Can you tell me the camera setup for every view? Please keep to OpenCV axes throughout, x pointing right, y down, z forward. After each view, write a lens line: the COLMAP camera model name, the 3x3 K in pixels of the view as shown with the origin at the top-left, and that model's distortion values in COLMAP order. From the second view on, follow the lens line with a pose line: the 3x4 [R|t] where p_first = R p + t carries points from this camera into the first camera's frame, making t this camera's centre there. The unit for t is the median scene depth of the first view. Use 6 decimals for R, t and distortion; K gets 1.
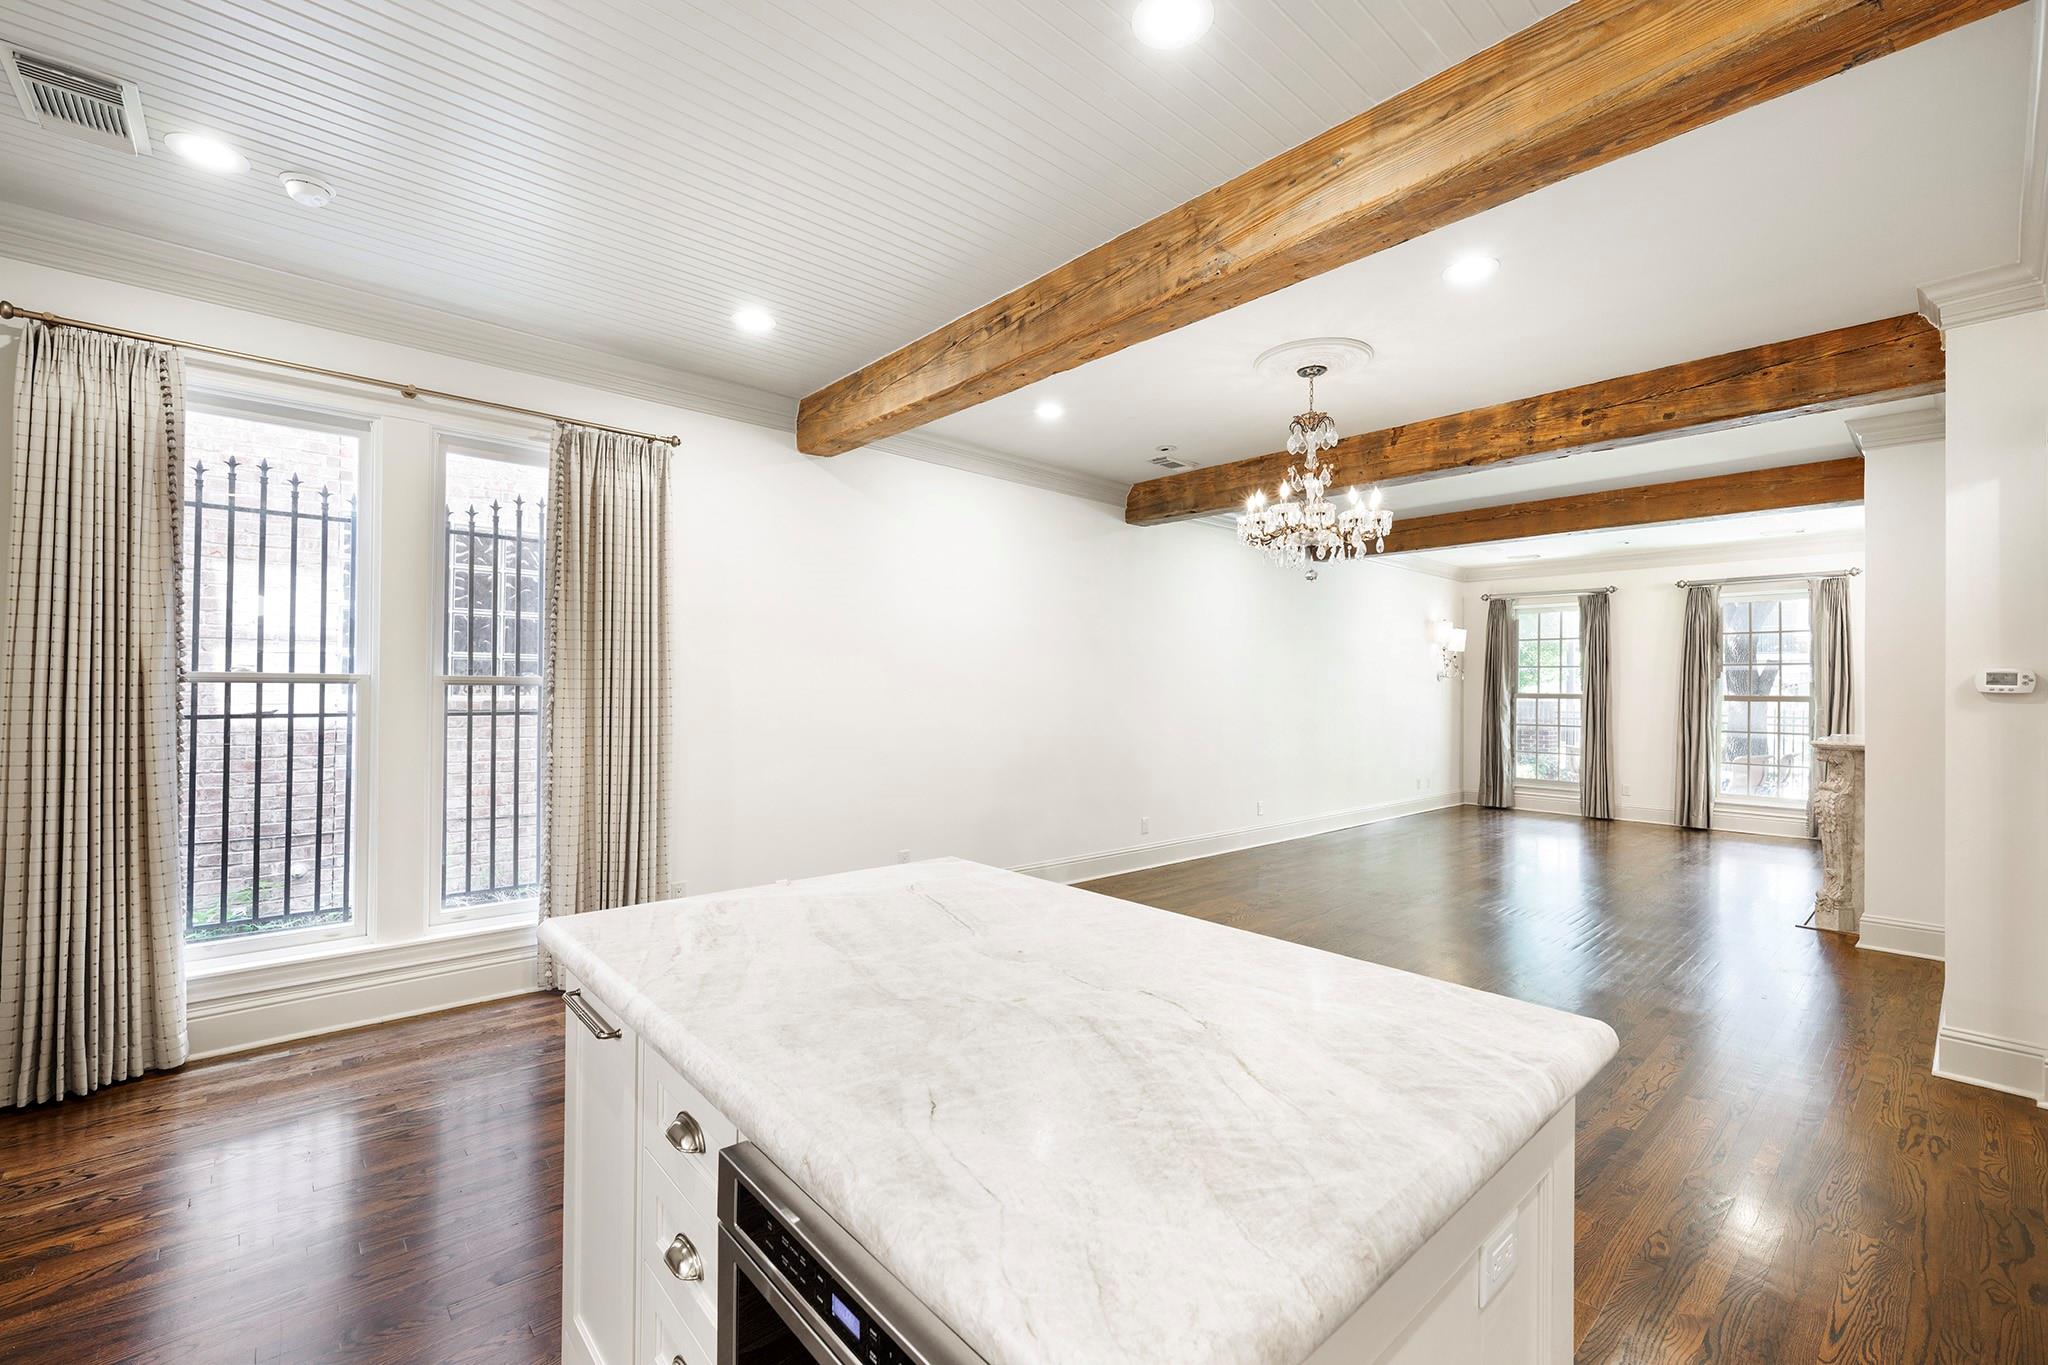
lens RADIAL K [[876.1, 0, 1028.1], [0, 876.1, 683.1], [0, 0, 1]] dist [-0.004635, 0.000623]
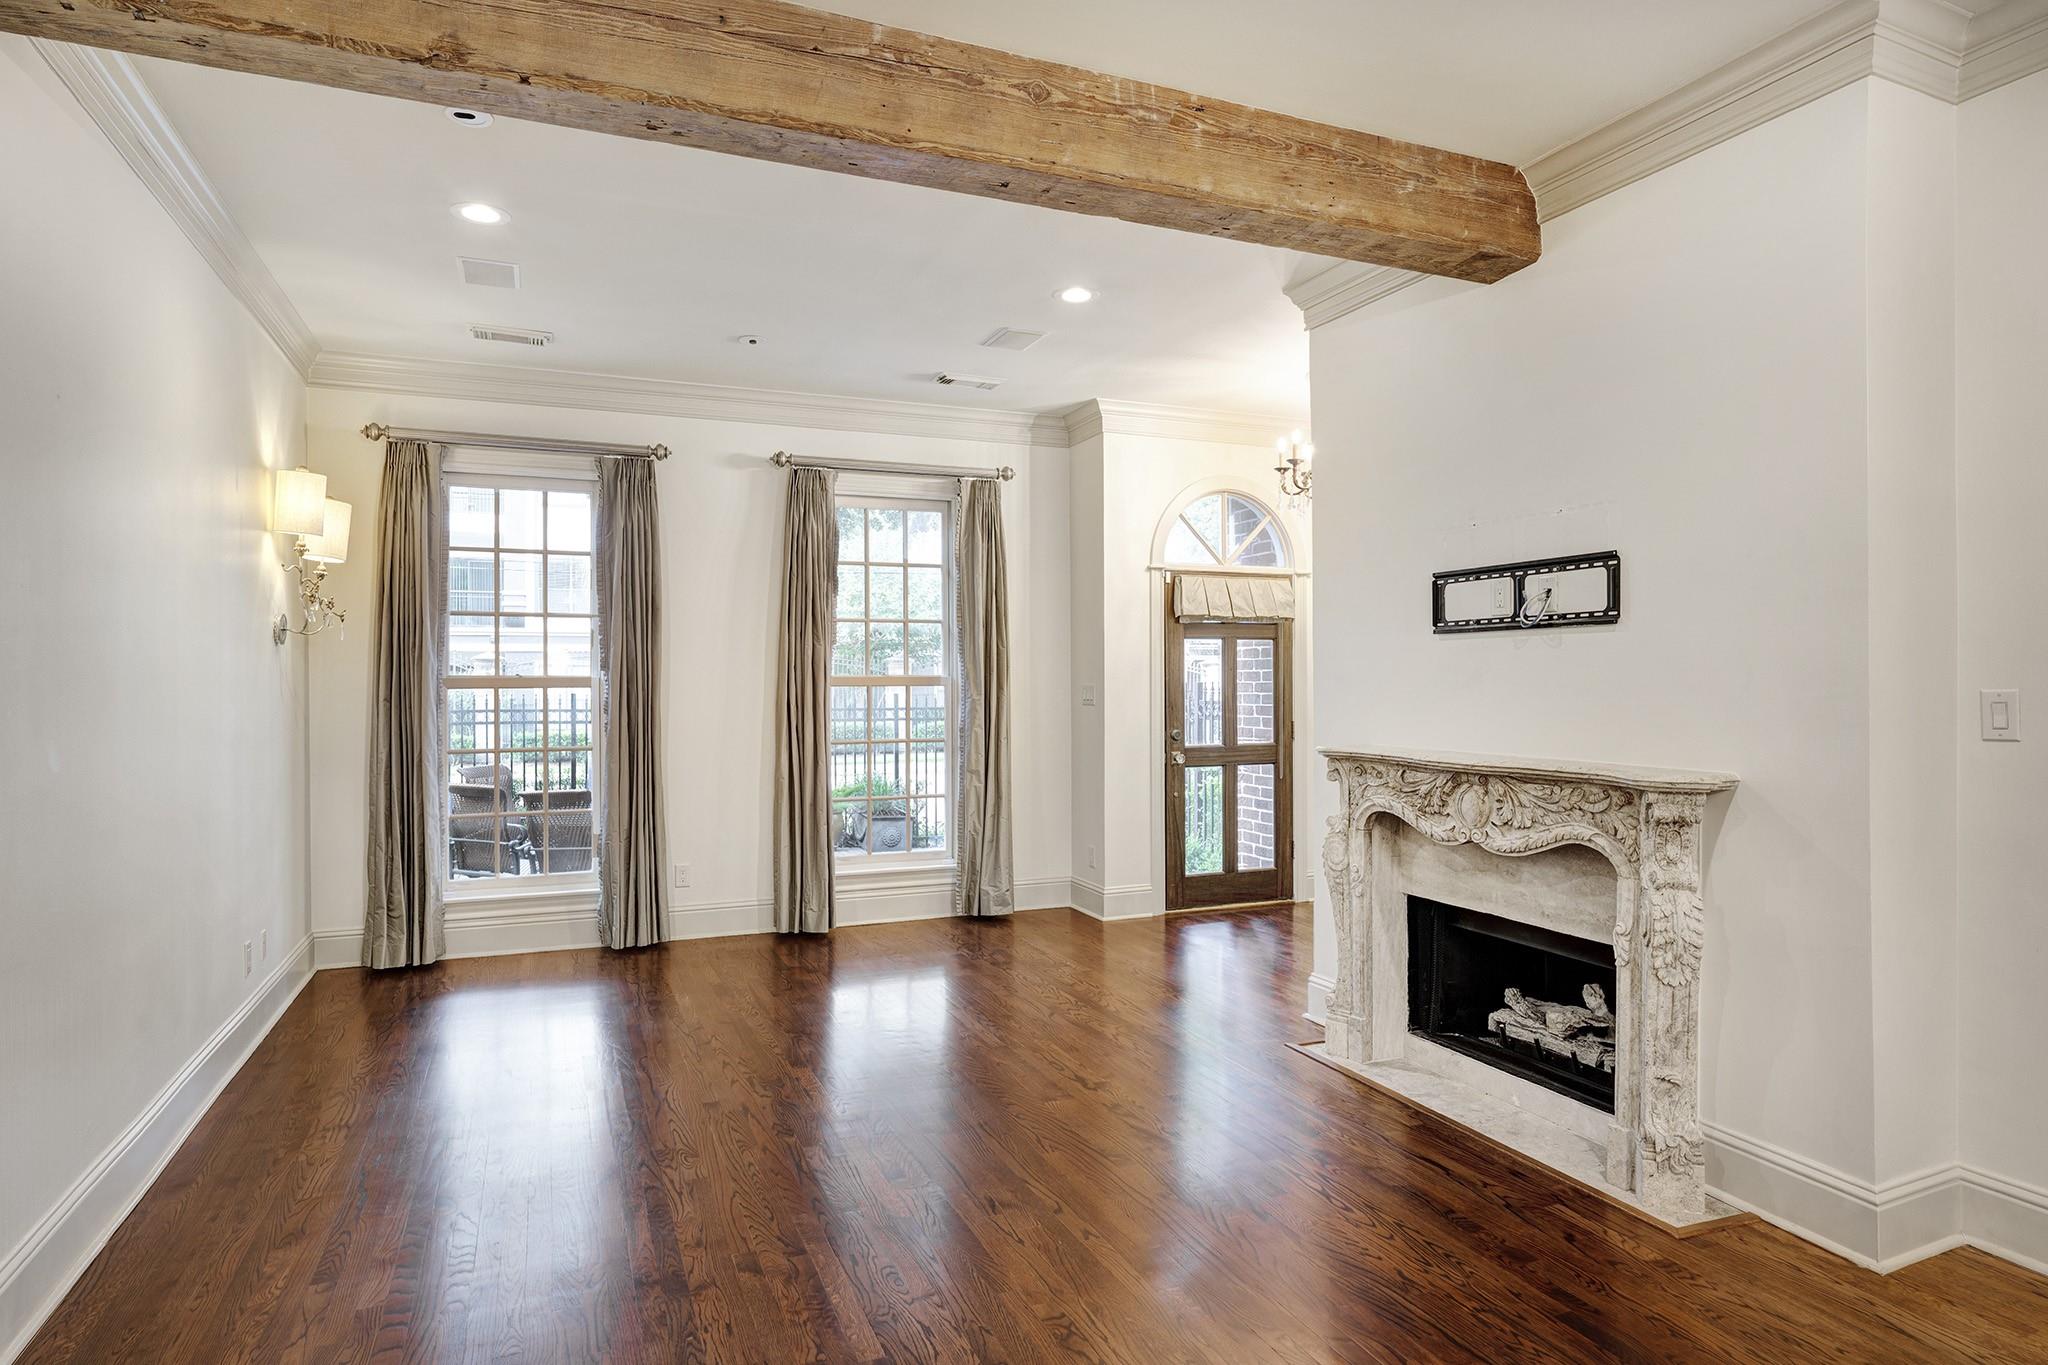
lens RADIAL K [[1169.8, 0, 1018.4], [0, 1169.8, 675.4], [0, 0, 1]] dist [-0.003998, -0.000349]
pose [[0.348054, -0.010183, 0.937419, 0.219014], [0.004102, 0.999948, 0.009339, 0.010471], [-0.937465, 0.000595, 0.348078, 0.891238]]
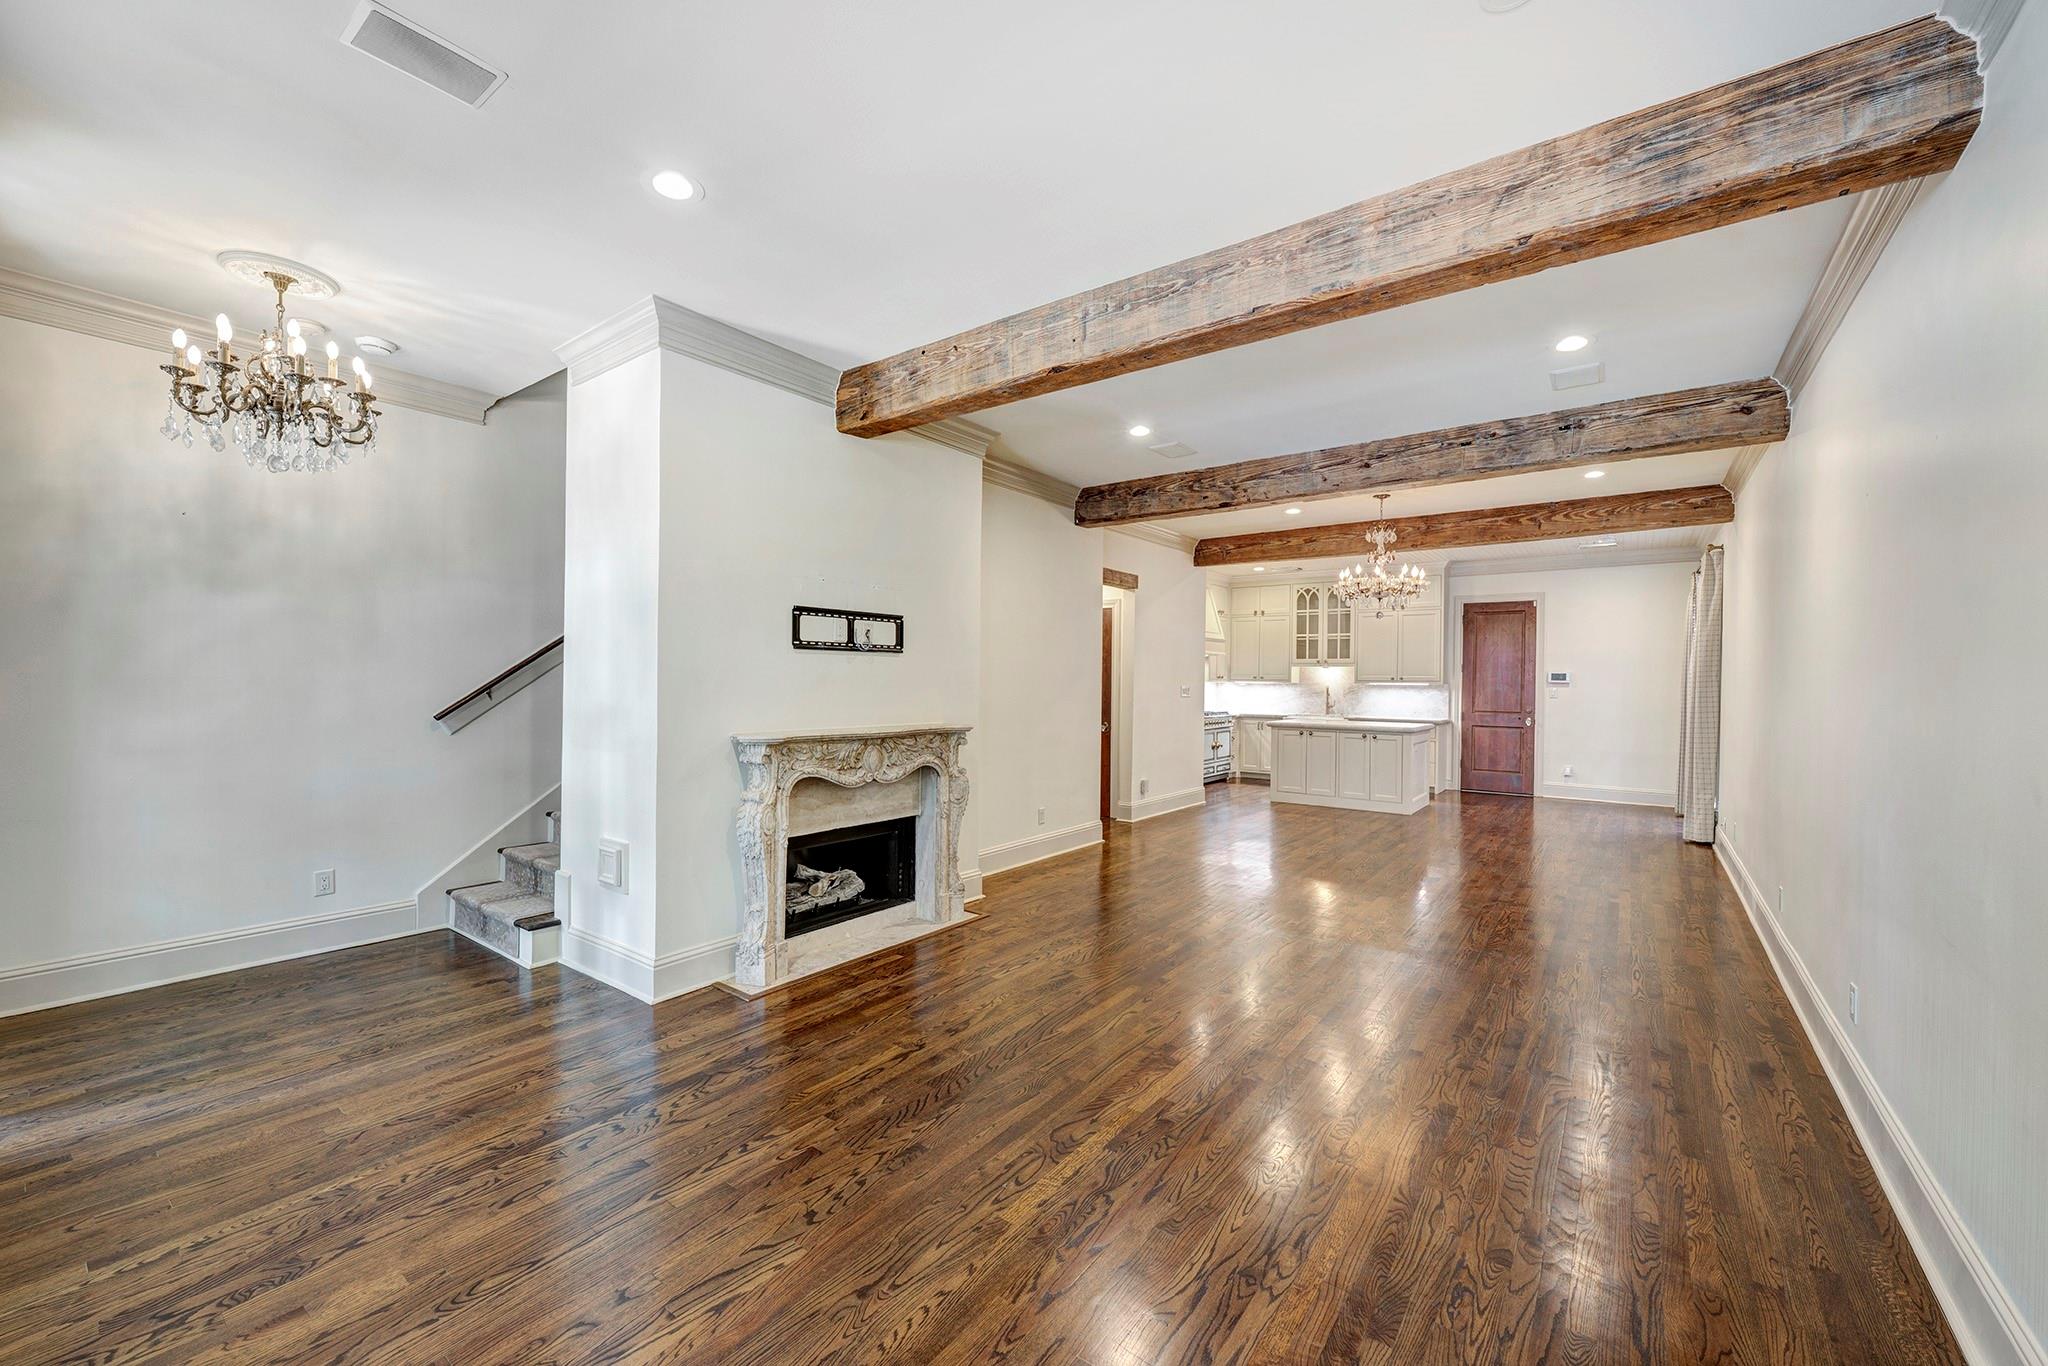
lens RADIAL K [[816.3, 0, 1016.7], [0, 816.3, 682.8], [0, 0, 1]] dist [0.001971, 0.000092]
pose [[-0.982908, -0.026502, -0.182179, 0.827533], [-0.027201, 0.999629, 0.001341, 0.015458], [0.182076, 0.006273, -0.983264, 1.536879]]
